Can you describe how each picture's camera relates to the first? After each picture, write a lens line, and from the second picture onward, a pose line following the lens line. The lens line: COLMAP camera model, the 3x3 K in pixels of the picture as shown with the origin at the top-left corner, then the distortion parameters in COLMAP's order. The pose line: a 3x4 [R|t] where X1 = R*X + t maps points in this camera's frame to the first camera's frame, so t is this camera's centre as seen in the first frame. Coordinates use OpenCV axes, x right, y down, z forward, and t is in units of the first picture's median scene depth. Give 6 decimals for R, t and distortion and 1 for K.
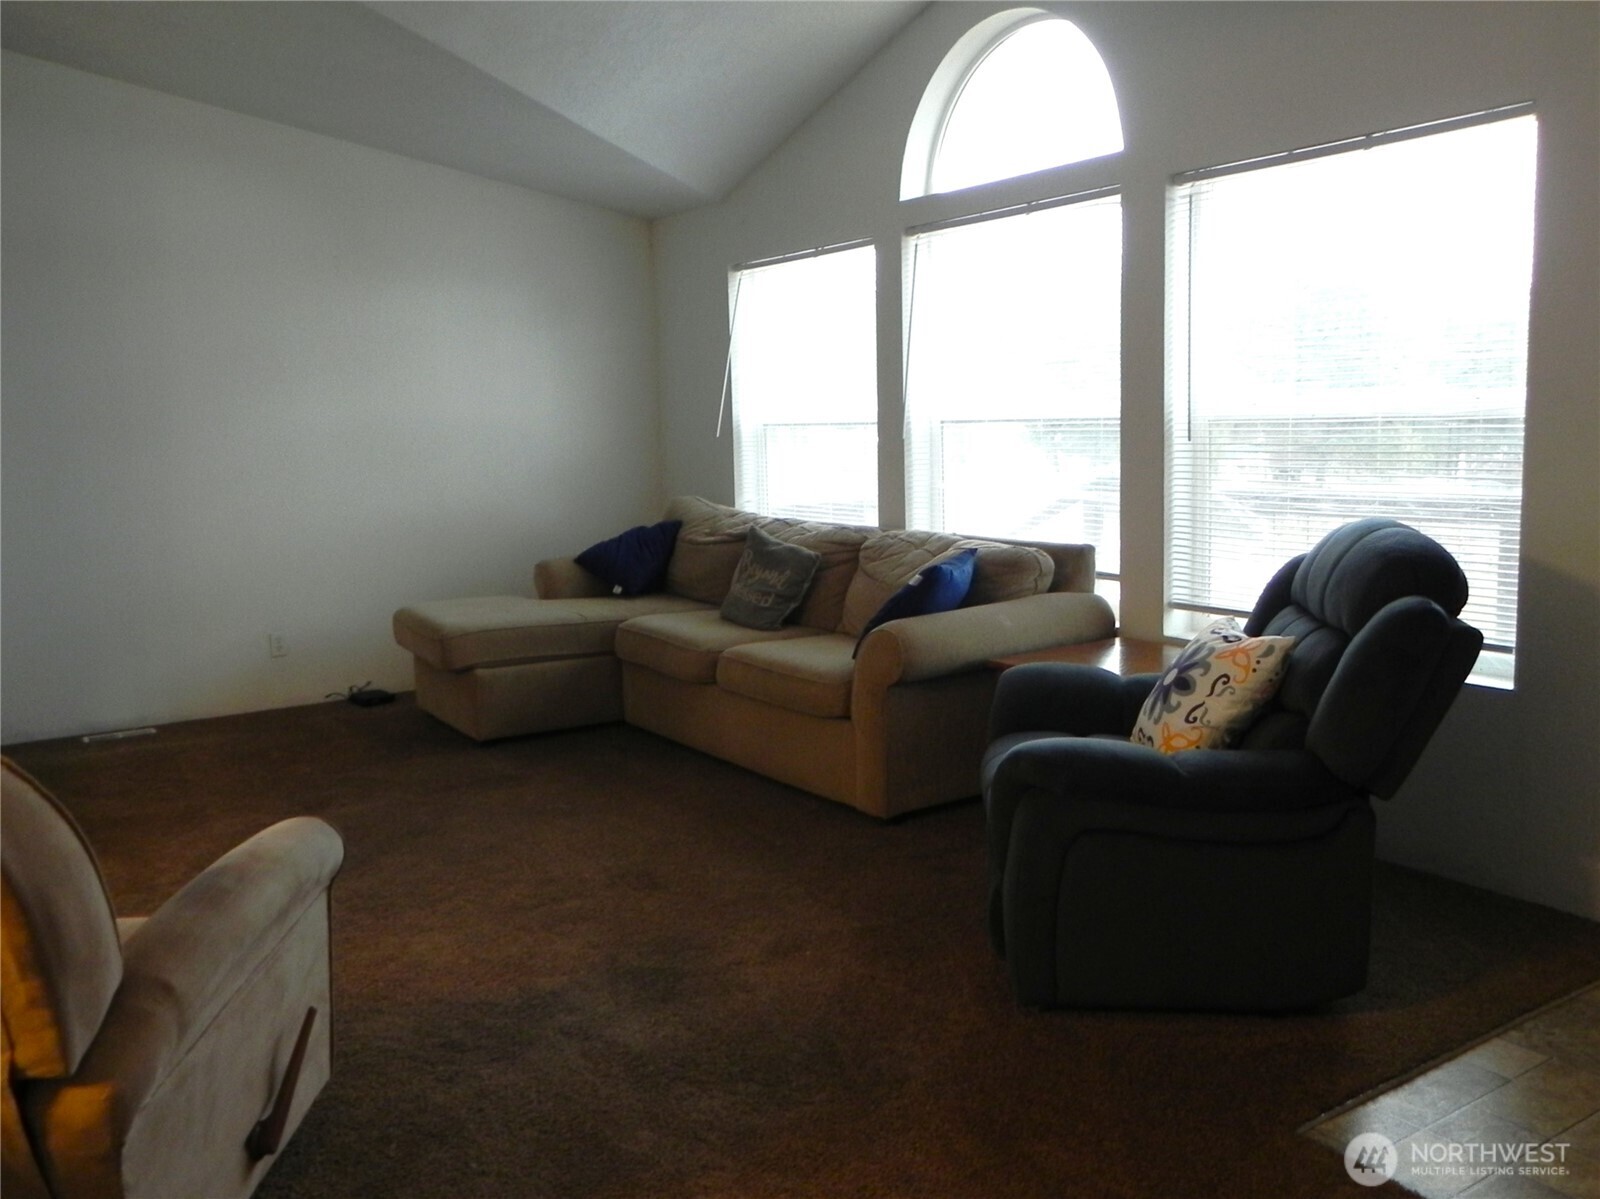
lens RADIAL K [[1371.5, 0, 800.0], [0, 1371.5, 599.5], [0, 0, 1]] dist [-0.001818, -0.001373]
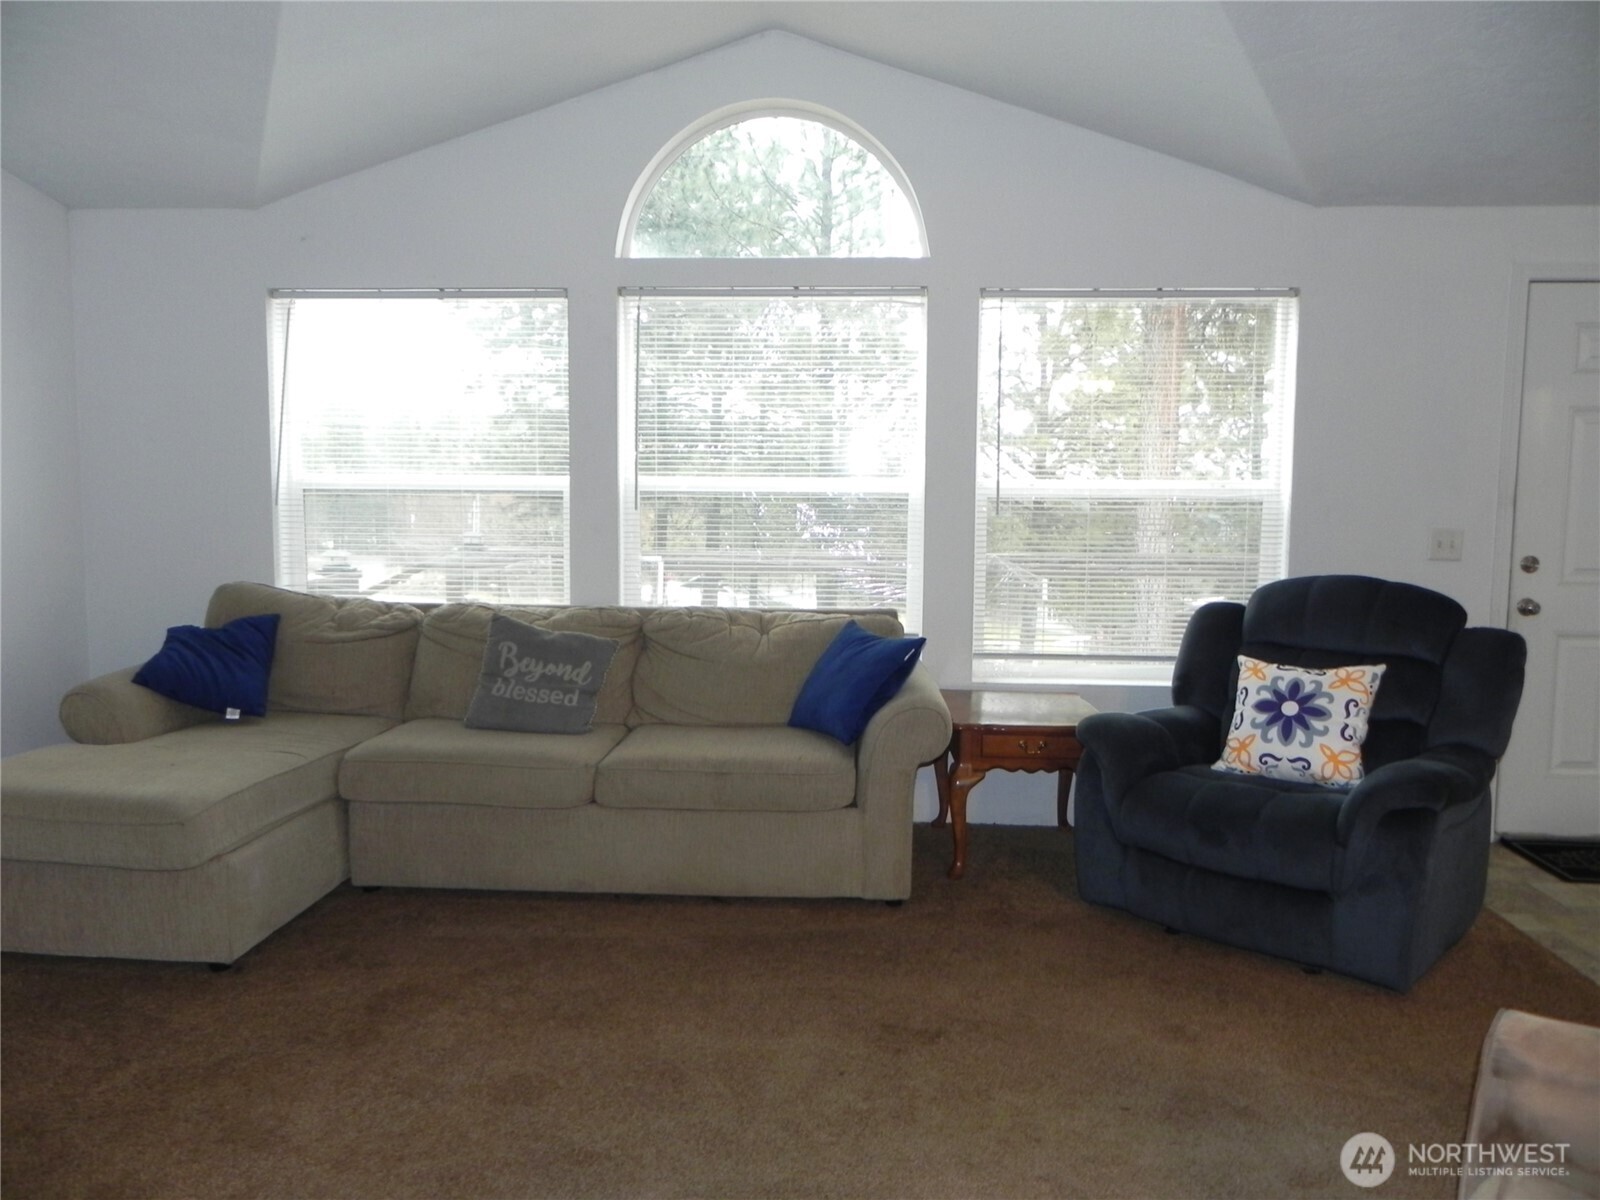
lens RADIAL K [[1225.8, 0, 797.9], [0, 1225.8, 588.1], [0, 0, 1]] dist [-0.006151, -0.000901]
pose [[0.599175, -0.048735, 0.799133, -0.548875], [0.084601, 0.996411, -0.002667, -0.054189], [-0.796136, 0.069206, 0.601148, 0.421418]]
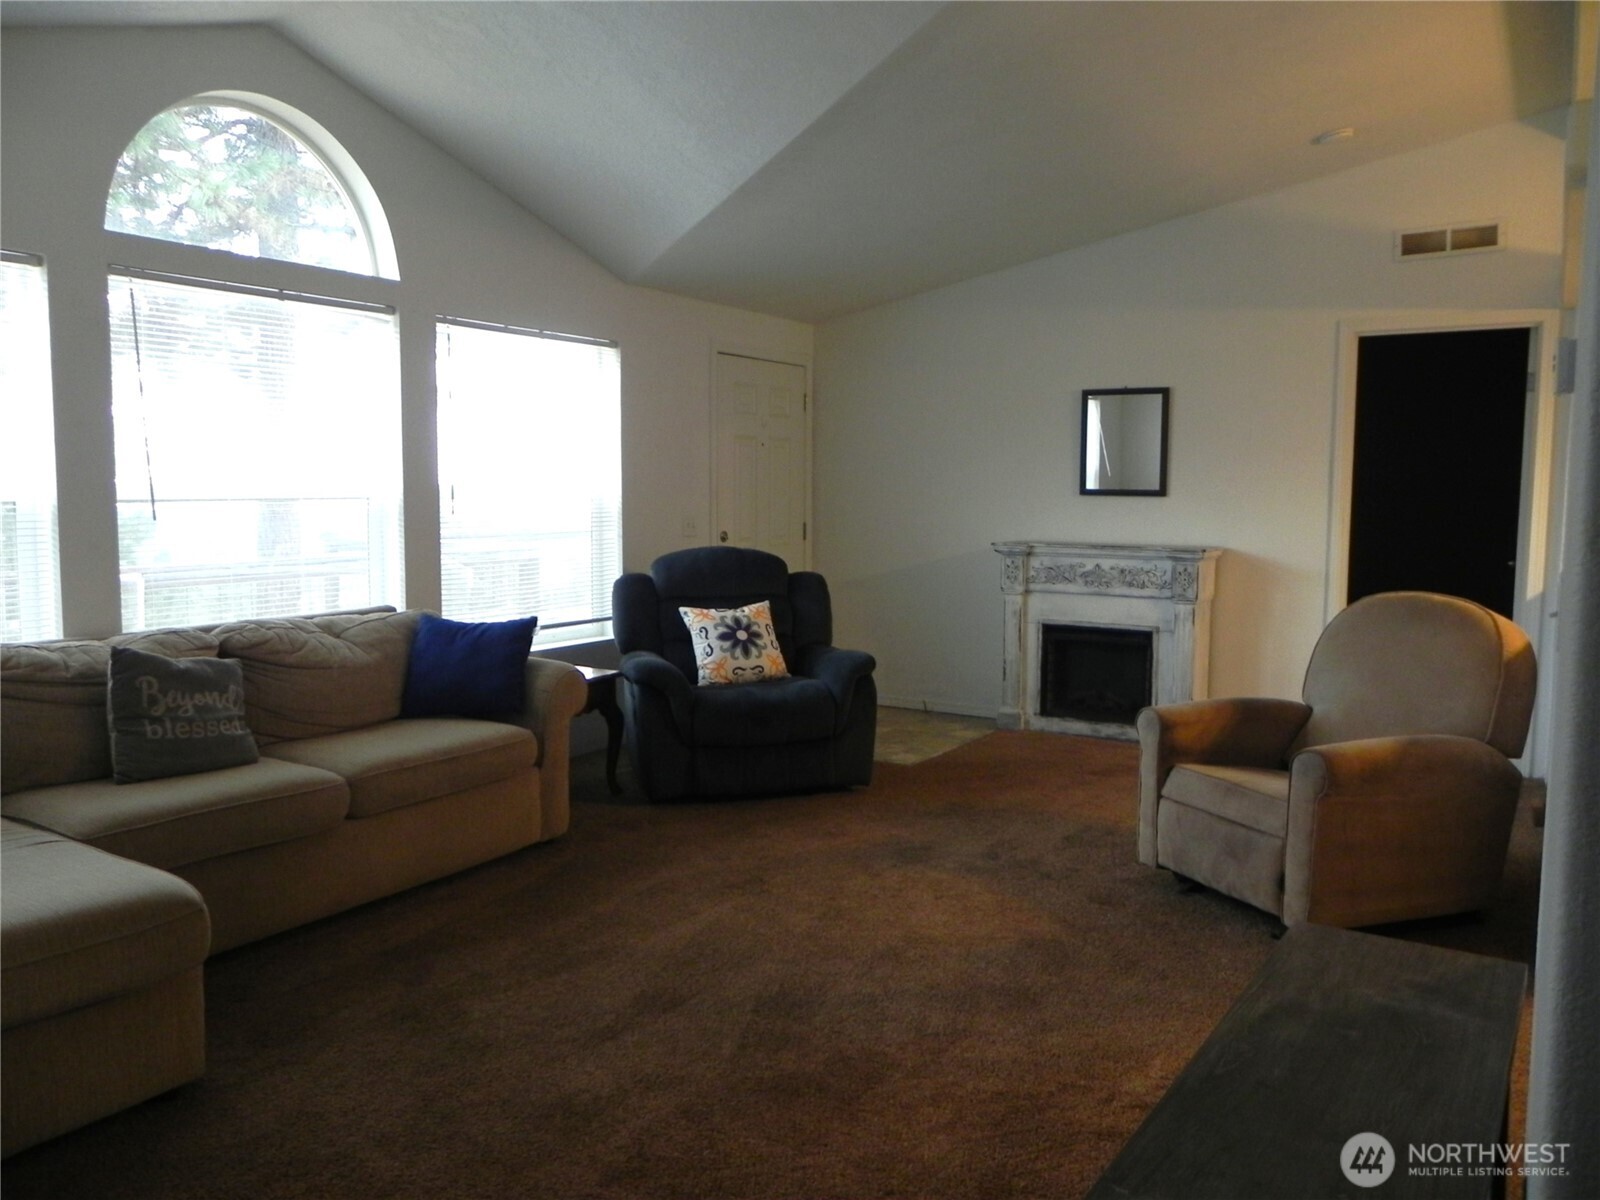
lens RADIAL K [[1189.7, 0, 800.0], [0, 1189.7, 600.0], [0, 0, 1]] dist [0.006876, 0.002457]
pose [[-0.396329, -0.069466, 0.915477, -0.770020], [0.125418, 0.983690, 0.128938, -0.117475], [-0.909502, 0.165919, -0.381153, 0.954606]]
